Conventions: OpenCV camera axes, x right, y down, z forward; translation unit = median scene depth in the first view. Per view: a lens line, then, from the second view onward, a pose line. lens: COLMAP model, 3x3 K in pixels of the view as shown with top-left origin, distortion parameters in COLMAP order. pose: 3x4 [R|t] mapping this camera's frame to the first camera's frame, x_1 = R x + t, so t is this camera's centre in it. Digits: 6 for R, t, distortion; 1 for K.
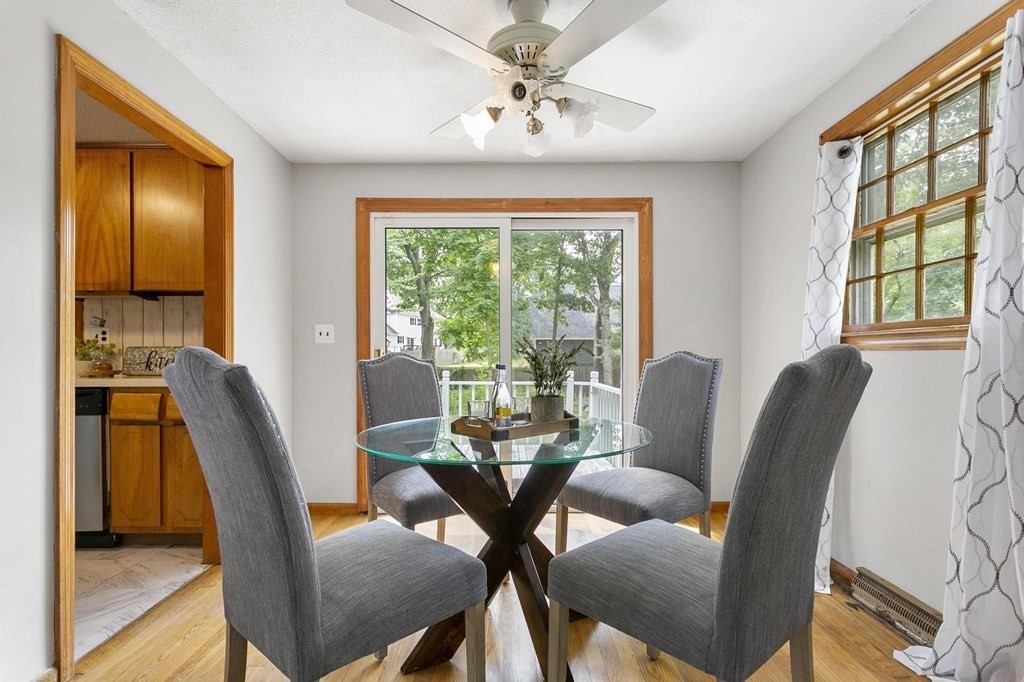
lens RADIAL K [[491.3, 0, 511.5], [0, 491.3, 358.7], [0, 0, 1]] dist [0.010033, -0.001598]
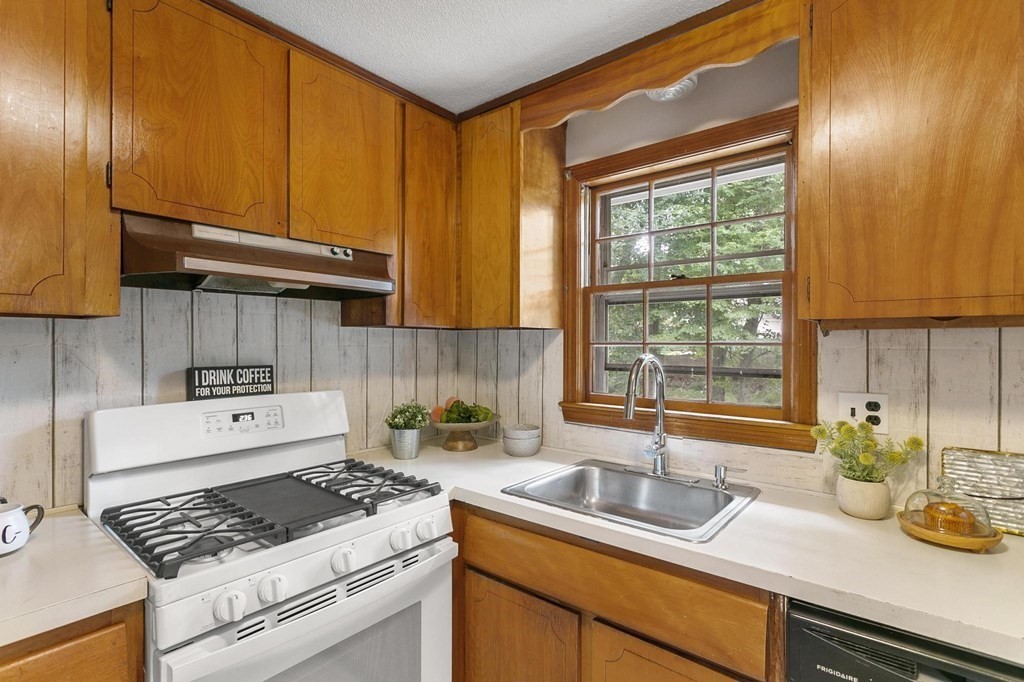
lens RADIAL K [[491.3, 0, 503.5], [0, 491.3, 342.3], [0, 0, 1]] dist [0.010033, -0.001598]
pose [[0.761818, 0.007433, -0.647748, -0.876531], [-0.006517, 0.999972, 0.003810, -0.118375], [0.647758, 0.001319, 0.761845, 0.516731]]
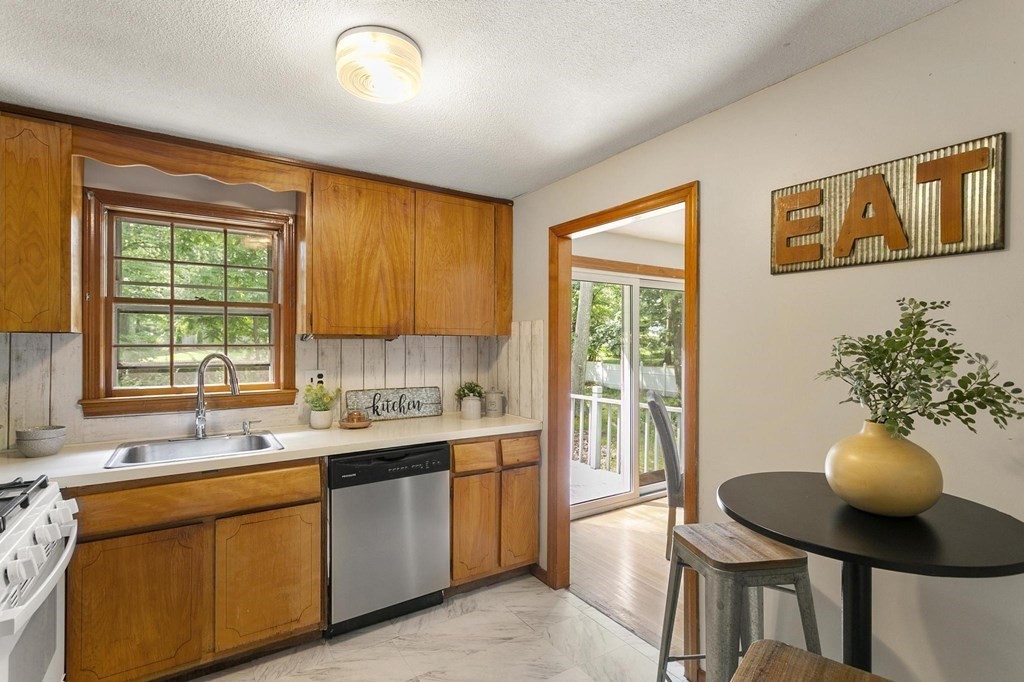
lens RADIAL K [[491.3, 0, 510.0], [0, 491.3, 340.0], [0, 0, 1]] dist [0.010033, -0.001598]
pose [[0.839924, 0.008695, 0.542635, -1.124410], [-0.004954, 0.999953, -0.008355, -0.121731], [-0.542682, 0.004329, 0.839927, 0.095702]]
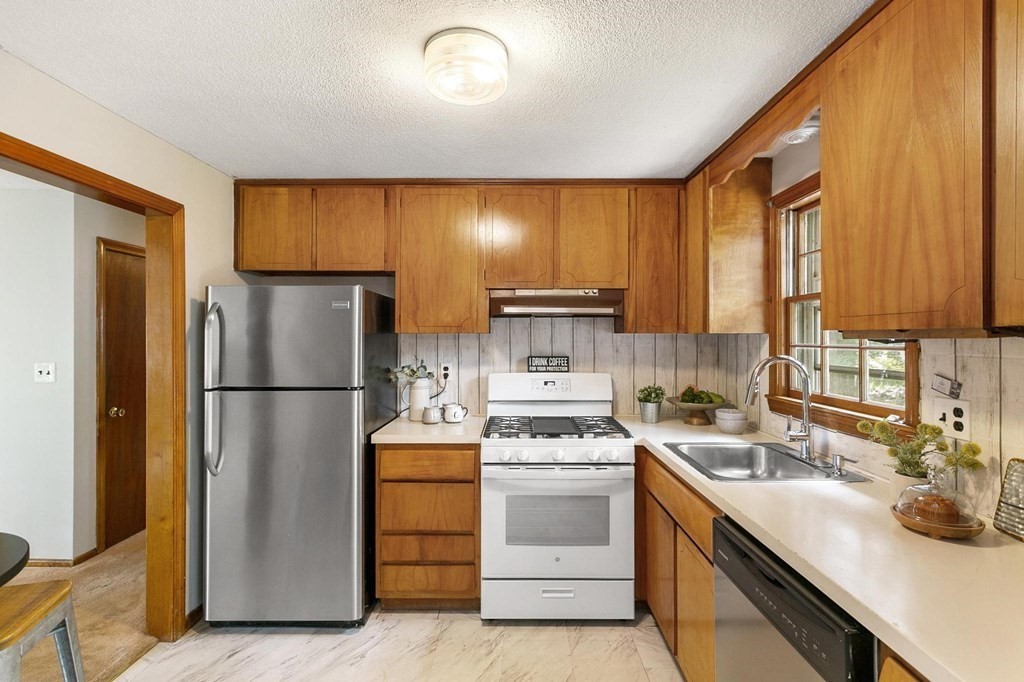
lens RADIAL K [[491.3, 0, 507.7], [0, 491.3, 332.9], [0, 0, 1]] dist [0.010033, -0.001598]
pose [[-0.018681, -0.002604, -0.999822, -0.421324], [0.000594, 0.999996, -0.002616, -0.134234], [0.999825, -0.000643, -0.018680, 0.676544]]
